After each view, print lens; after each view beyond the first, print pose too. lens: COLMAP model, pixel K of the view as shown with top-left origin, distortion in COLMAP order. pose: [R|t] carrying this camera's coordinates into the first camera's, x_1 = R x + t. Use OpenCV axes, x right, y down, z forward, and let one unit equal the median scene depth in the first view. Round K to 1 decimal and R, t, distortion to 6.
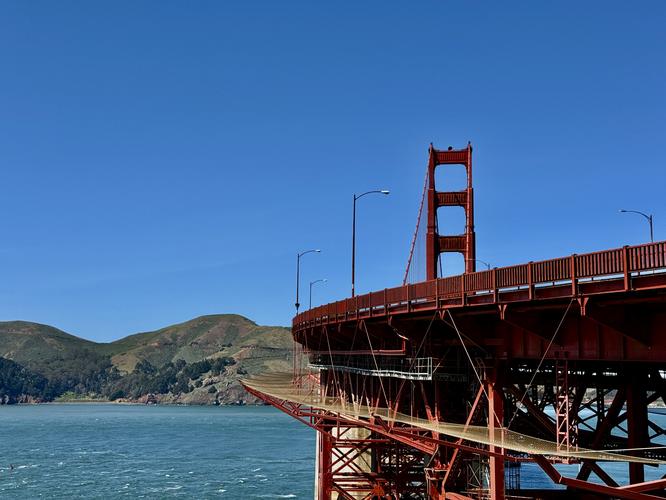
lens RADIAL K [[909.8, 0, 333.0], [0, 909.8, 250.0], [0, 0, 1]] dist [0.122224, -0.051149]
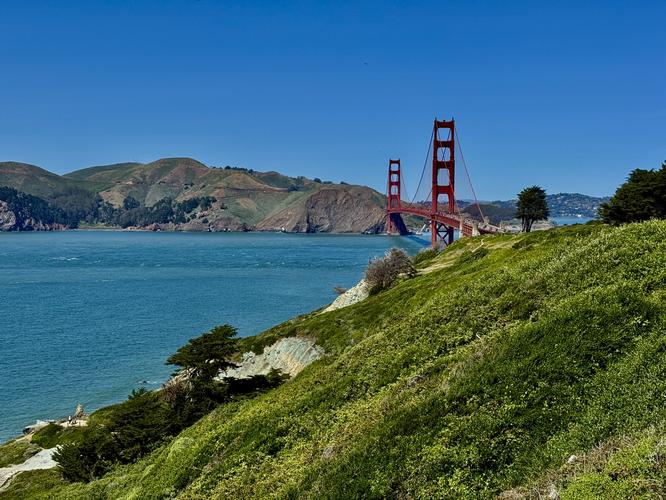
lens RADIAL K [[909.8, 0, 333.0], [0, 909.8, 250.0], [0, 0, 1]] dist [0.122224, -0.051149]
pose [[0.988822, -0.009464, 0.148799, -0.140757], [-0.019478, 0.981232, 0.191846, -0.067256], [-0.147822, -0.192600, 0.970079, -0.347424]]
